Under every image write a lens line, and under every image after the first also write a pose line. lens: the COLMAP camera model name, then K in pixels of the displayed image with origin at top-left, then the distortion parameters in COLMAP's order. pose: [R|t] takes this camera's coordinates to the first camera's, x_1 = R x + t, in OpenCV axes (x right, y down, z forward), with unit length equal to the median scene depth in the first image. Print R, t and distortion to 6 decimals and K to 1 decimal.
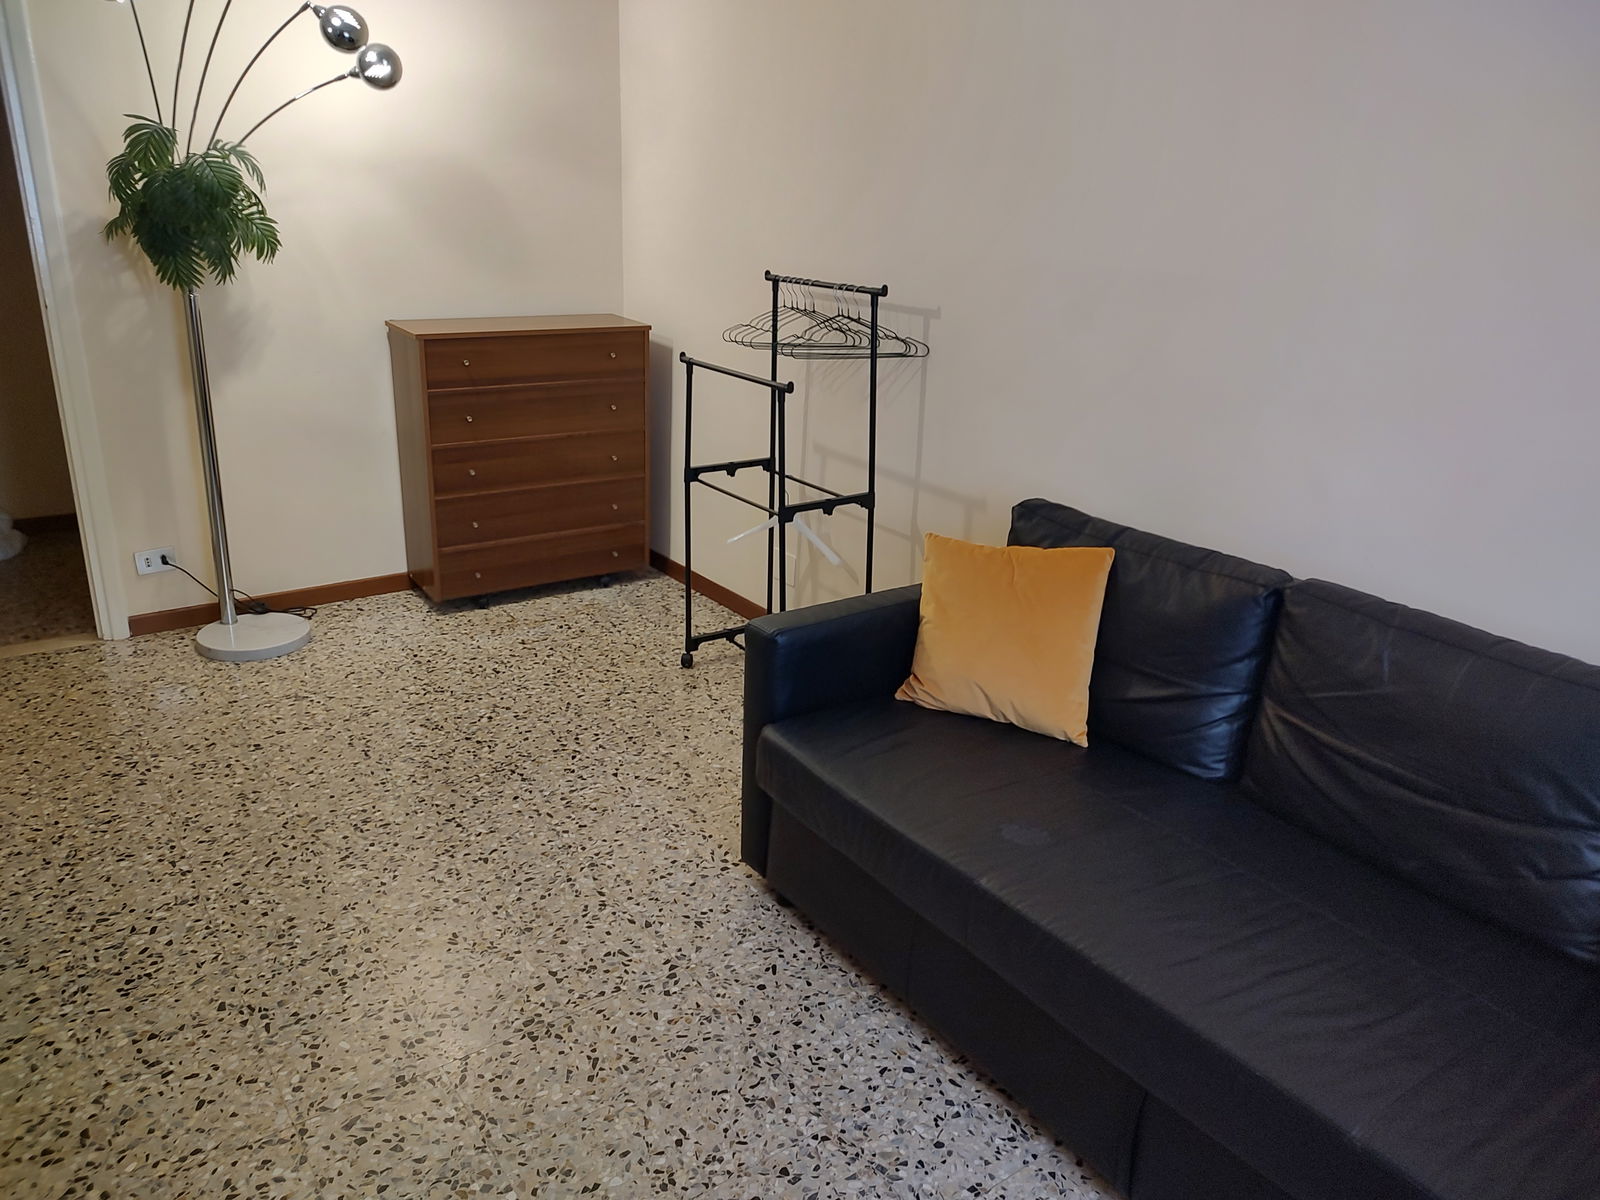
lens RADIAL K [[1184.4, 0, 803.3], [0, 1184.4, 611.5], [0, 0, 1]] dist [0.029512, -0.005151]
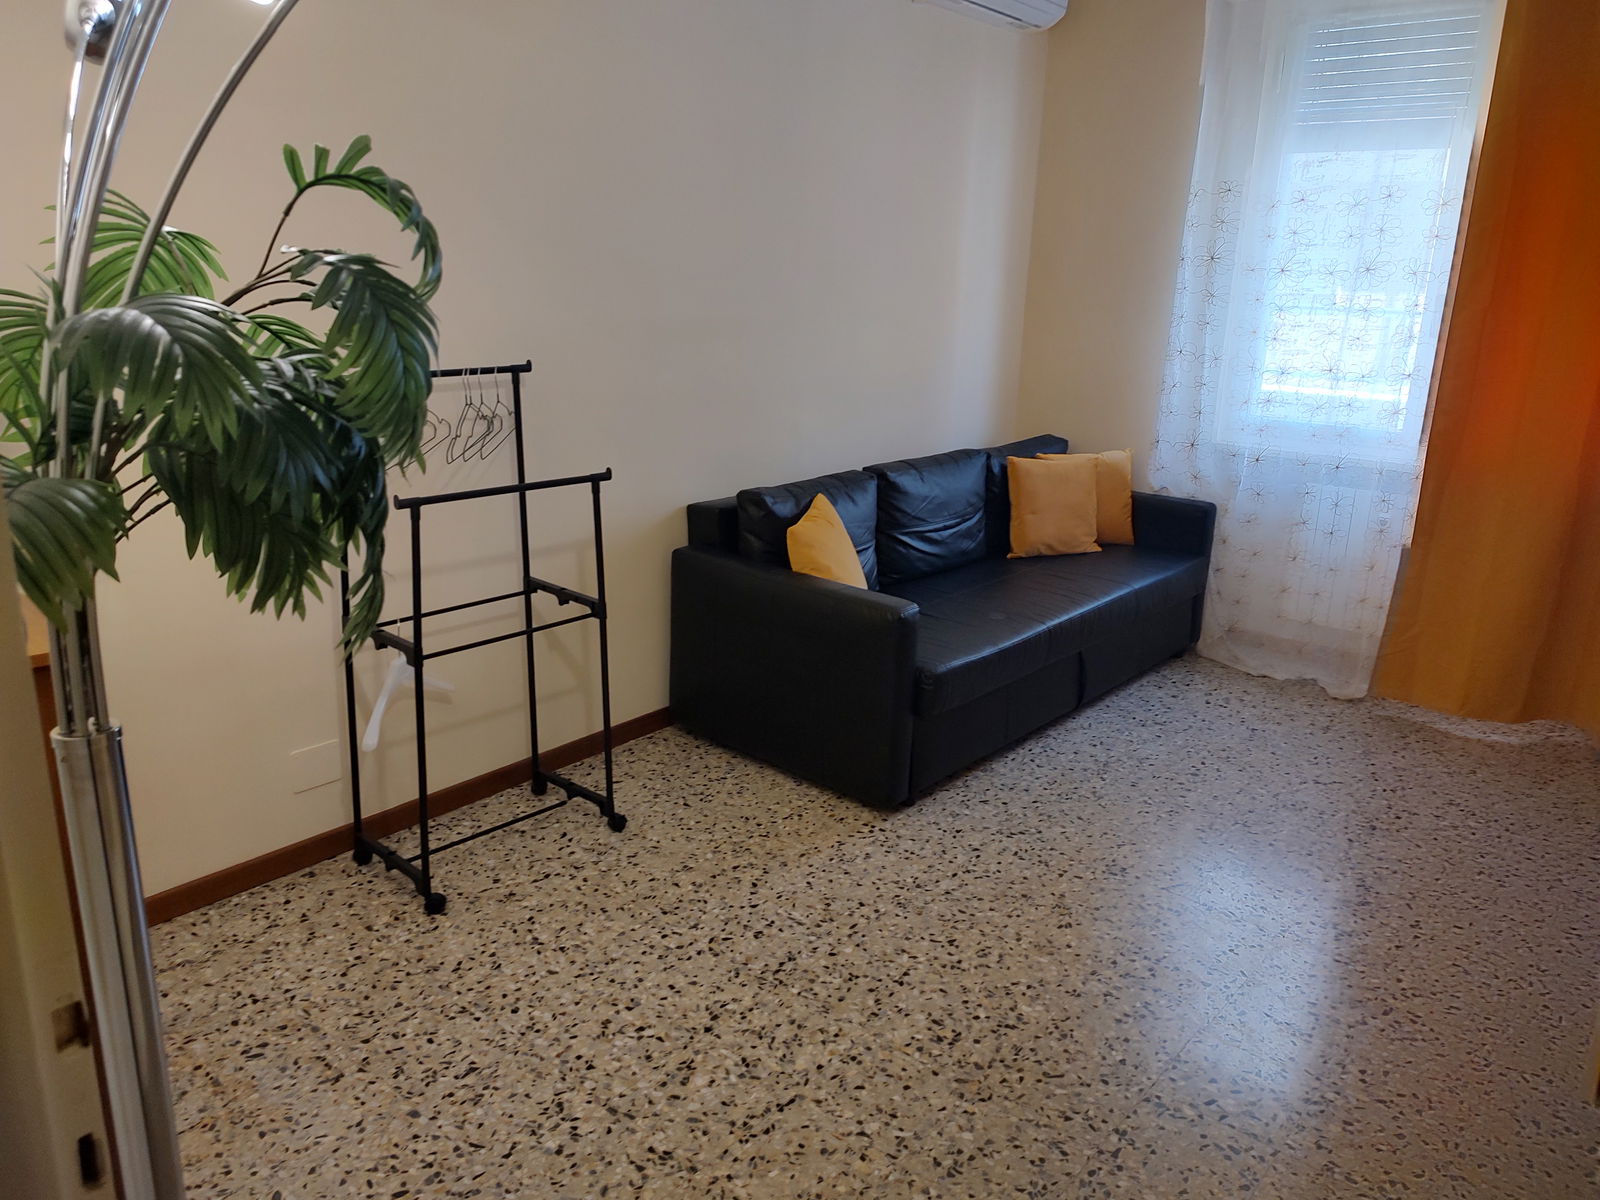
lens RADIAL K [[1155.4, 0, 793.4], [0, 1155.4, 640.0], [0, 0, 1]] dist [0.040438, -0.033946]
pose [[-0.255979, -0.333052, 0.907497, -1.159657], [0.290402, 0.868919, 0.400808, -0.499743], [-0.922031, 0.366138, -0.125705, 1.279041]]
